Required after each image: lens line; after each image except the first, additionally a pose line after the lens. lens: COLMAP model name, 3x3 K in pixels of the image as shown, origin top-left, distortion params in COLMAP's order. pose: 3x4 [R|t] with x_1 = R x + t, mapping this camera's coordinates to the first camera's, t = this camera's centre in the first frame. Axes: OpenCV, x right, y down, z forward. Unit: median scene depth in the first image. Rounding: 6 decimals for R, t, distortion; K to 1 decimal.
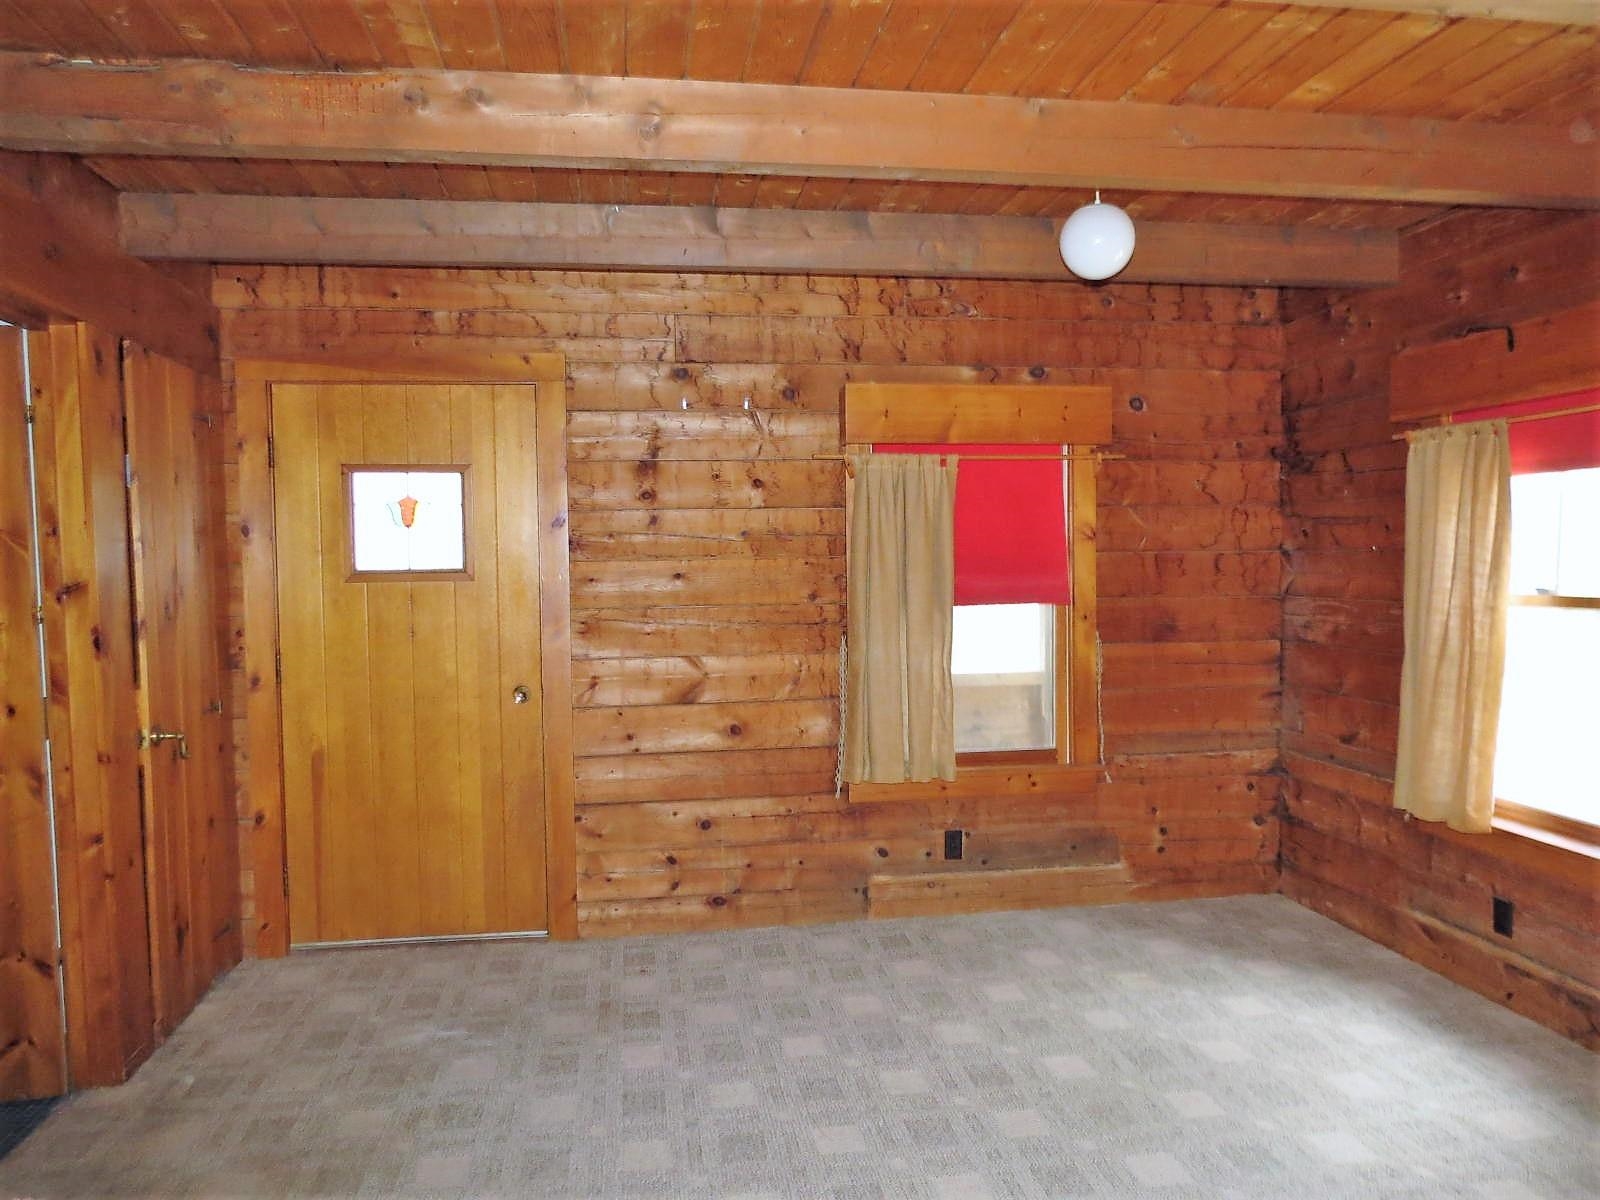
lens RADIAL K [[1139.9, 0, 795.7], [0, 1139.9, 598.4], [0, 0, 1]] dist [-0.047985, 0.027699]
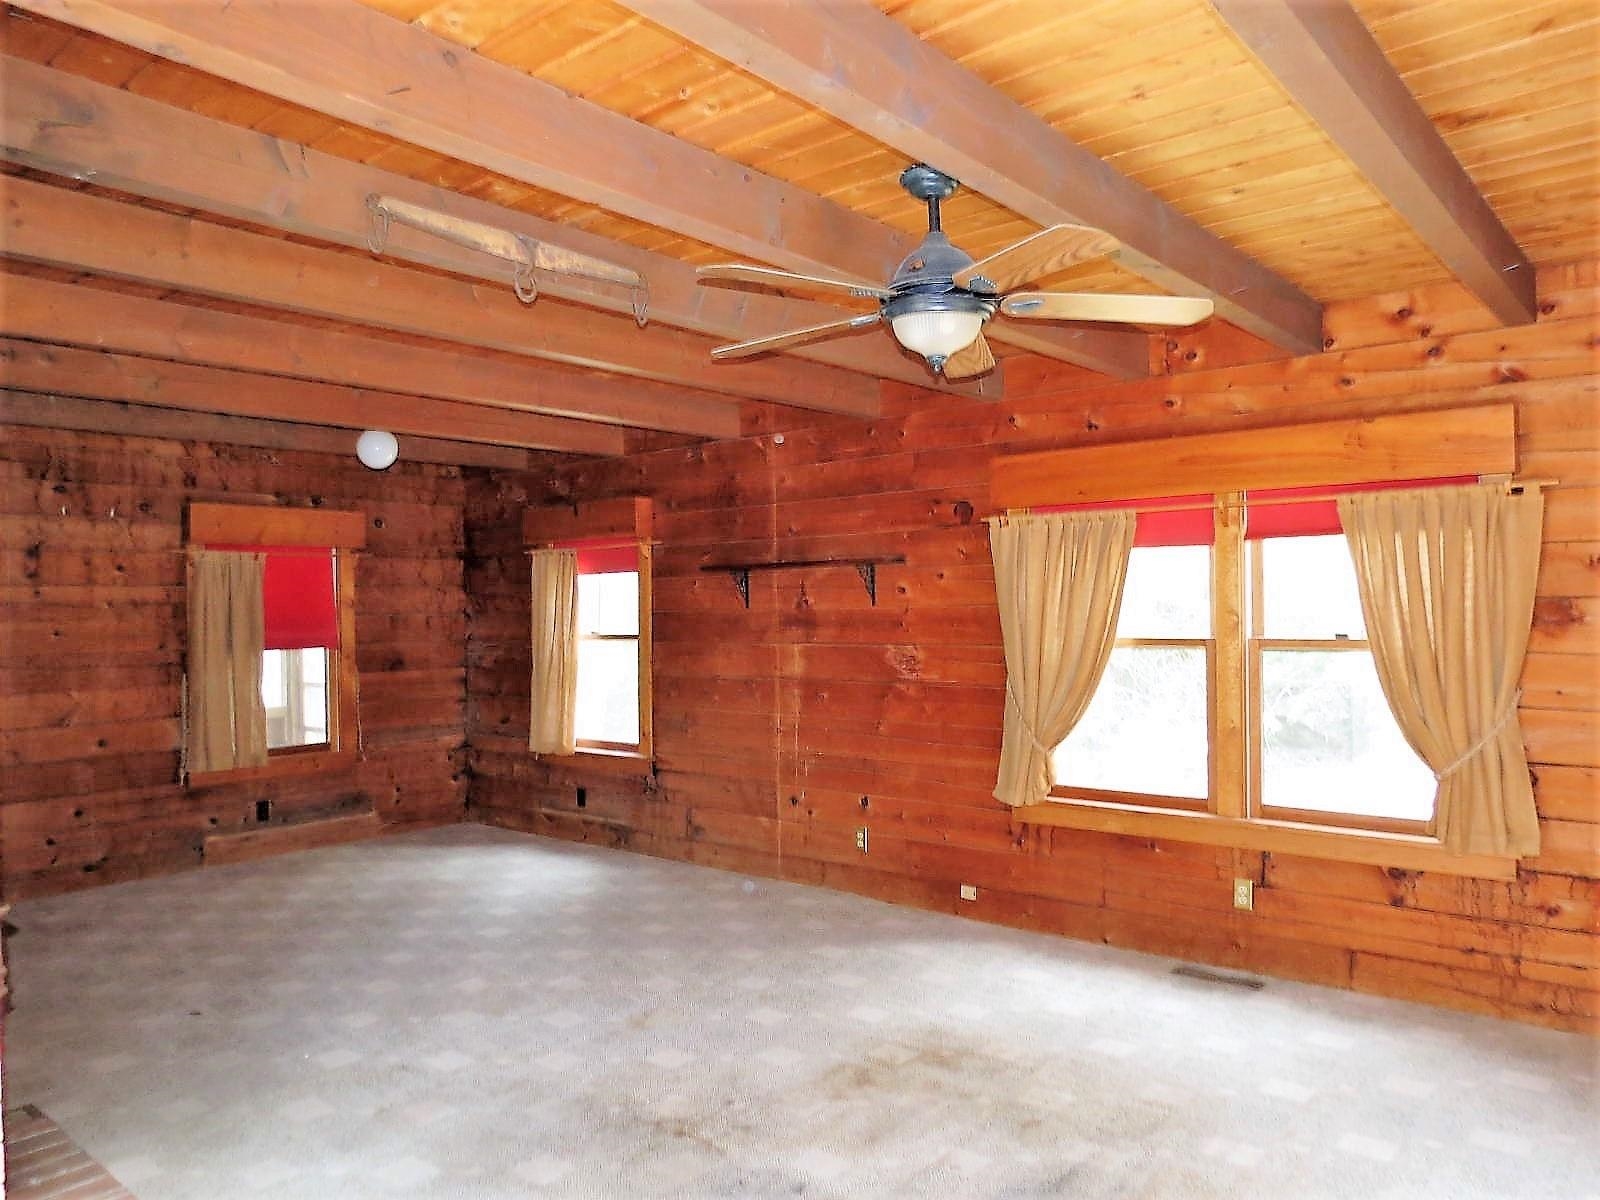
lens RADIAL K [[1139.9, 0, 796.1], [0, 1139.9, 597.3], [0, 0, 1]] dist [-0.047985, 0.027699]
pose [[0.754444, 0.005900, 0.656337, -0.315765], [0.032978, 0.998356, -0.046882, 0.029450], [-0.655535, 0.057014, 0.753009, -0.611605]]
